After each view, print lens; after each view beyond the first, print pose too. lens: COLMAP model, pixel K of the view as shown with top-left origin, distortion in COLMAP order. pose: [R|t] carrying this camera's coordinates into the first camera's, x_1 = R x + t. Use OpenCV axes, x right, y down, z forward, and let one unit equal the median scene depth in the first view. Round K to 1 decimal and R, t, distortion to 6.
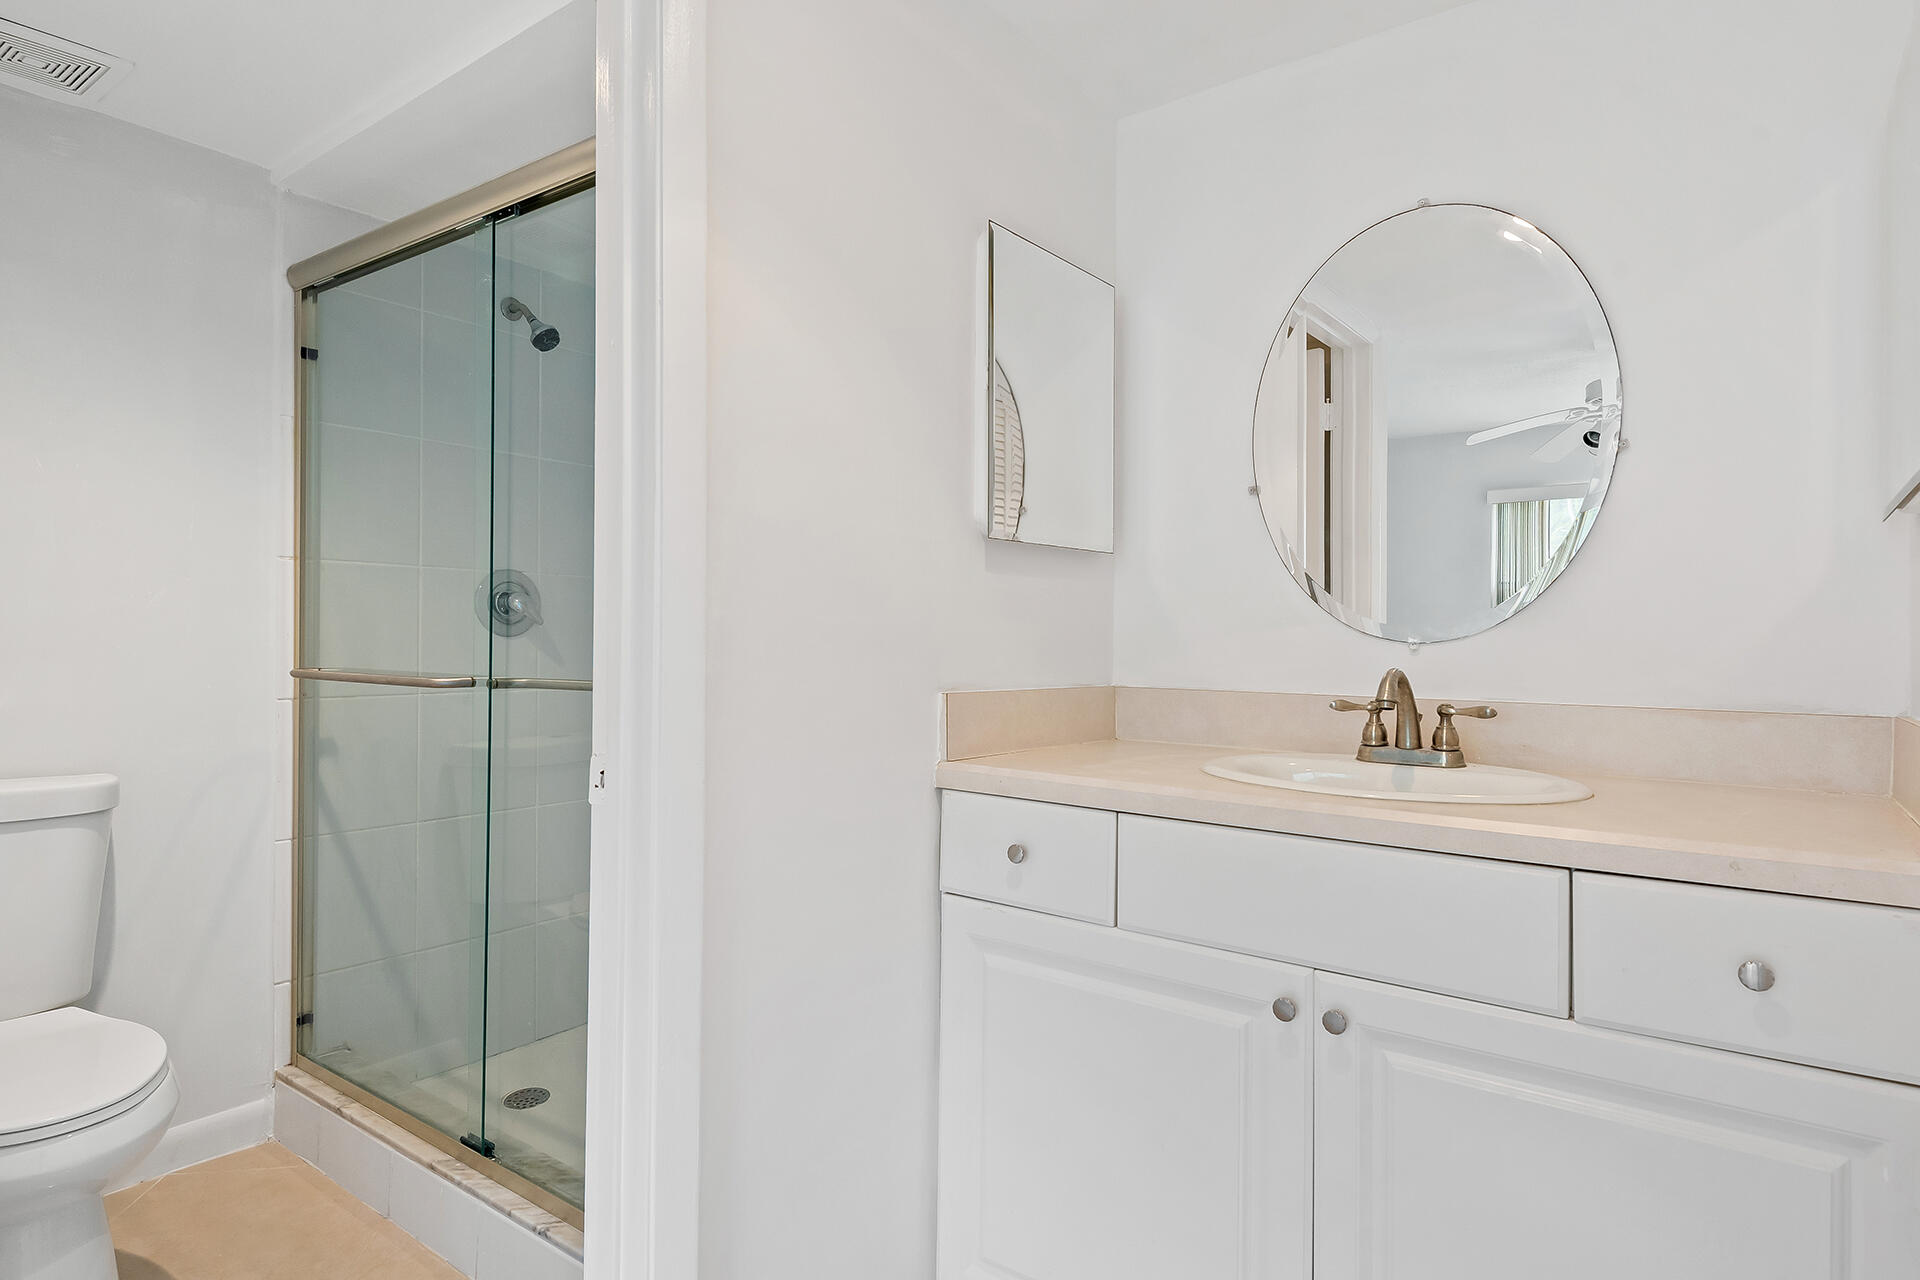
lens RADIAL K [[1048.9, 0, 980.8], [0, 1048.9, 637.2], [0, 0, 1]] dist [0.020858, -0.018671]
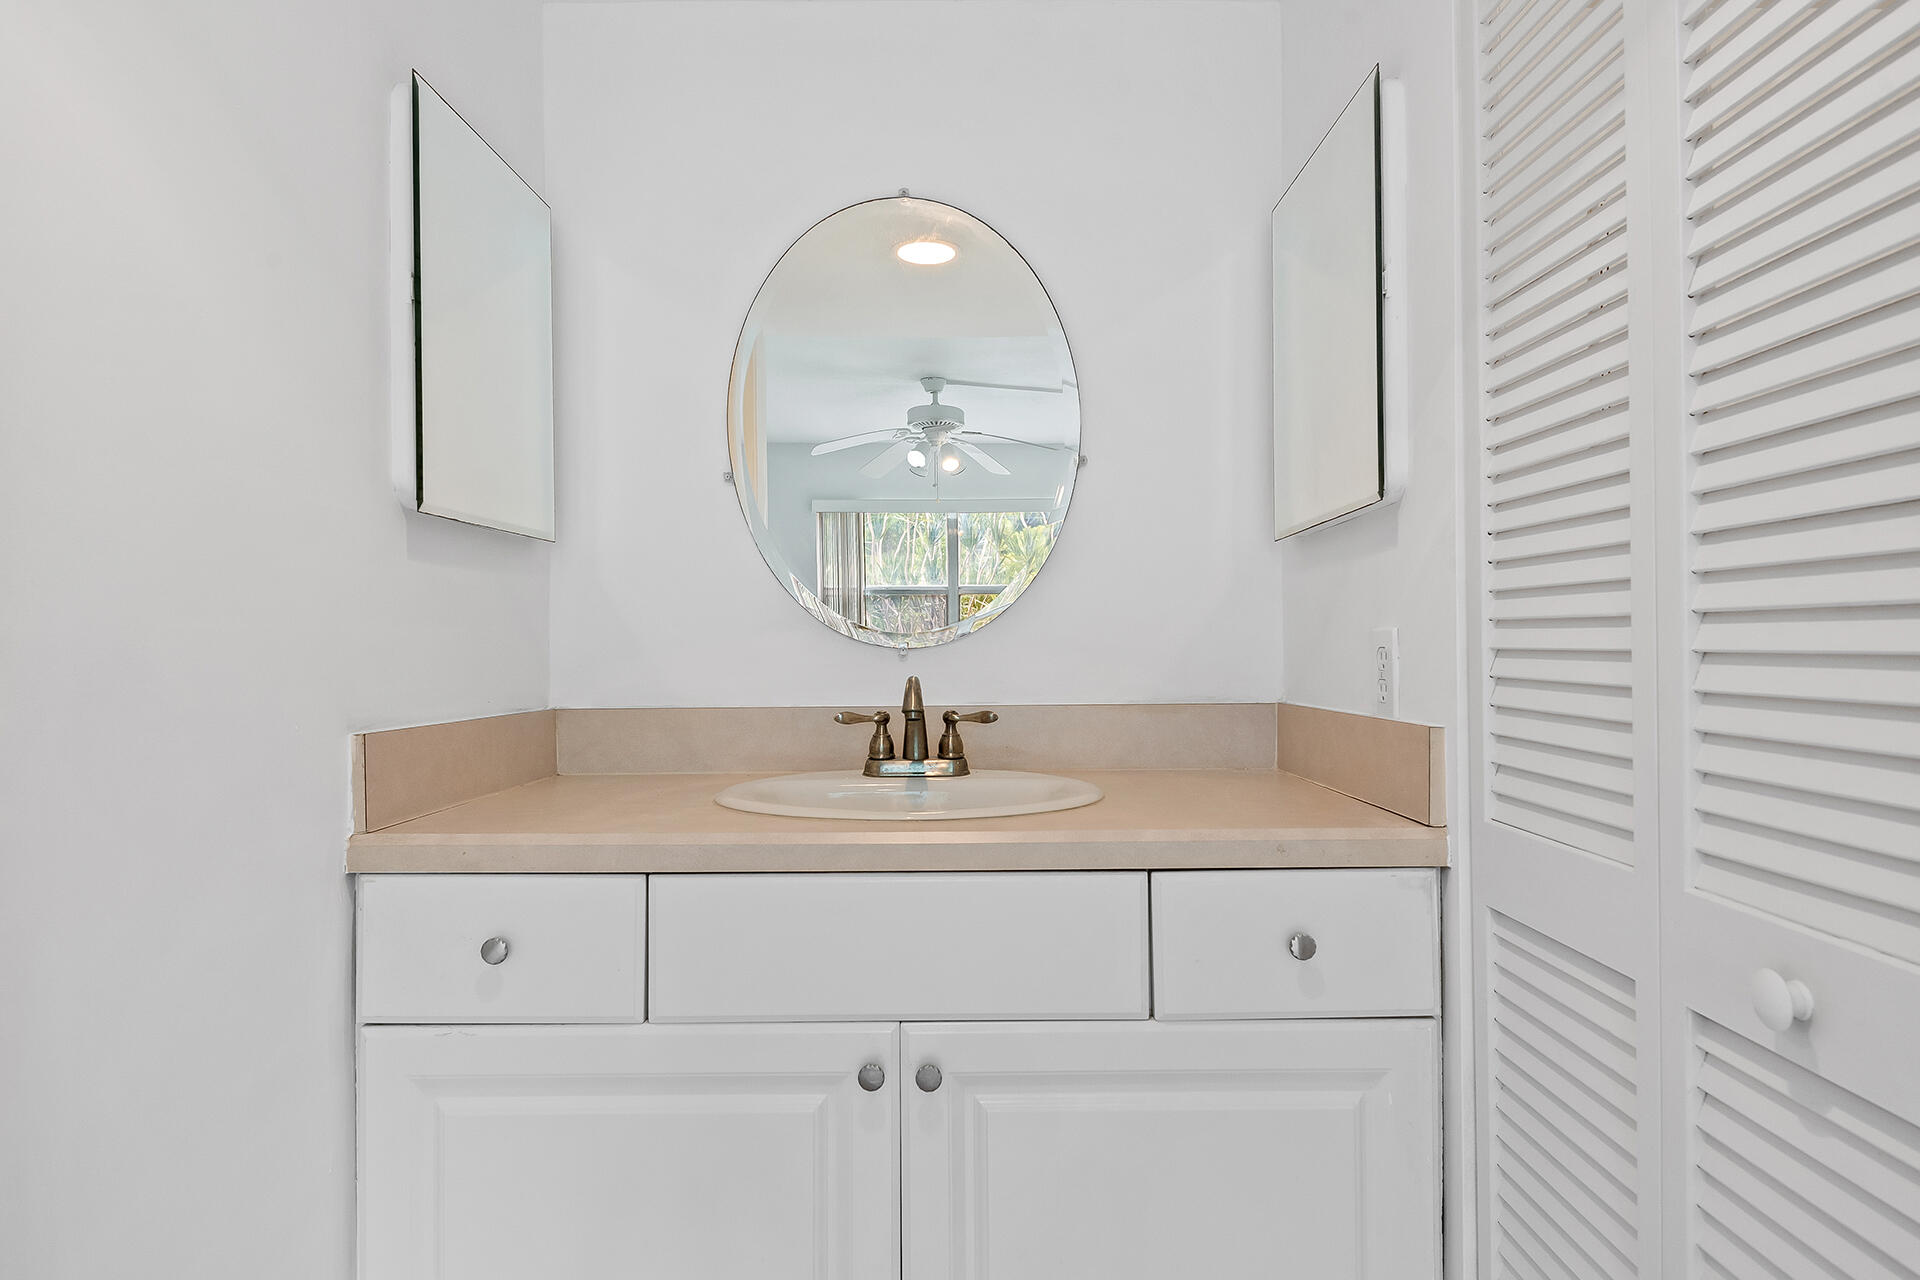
lens RADIAL K [[1071.5, 0, 957.0], [0, 1071.5, 633.2], [0, 0, 1]] dist [0.024944, -0.020973]
pose [[0.802014, -0.010287, 0.597217, -0.143100], [0.015018, 0.999883, -0.002945, -0.004950], [-0.597116, 0.011331, 0.802075, 0.200152]]
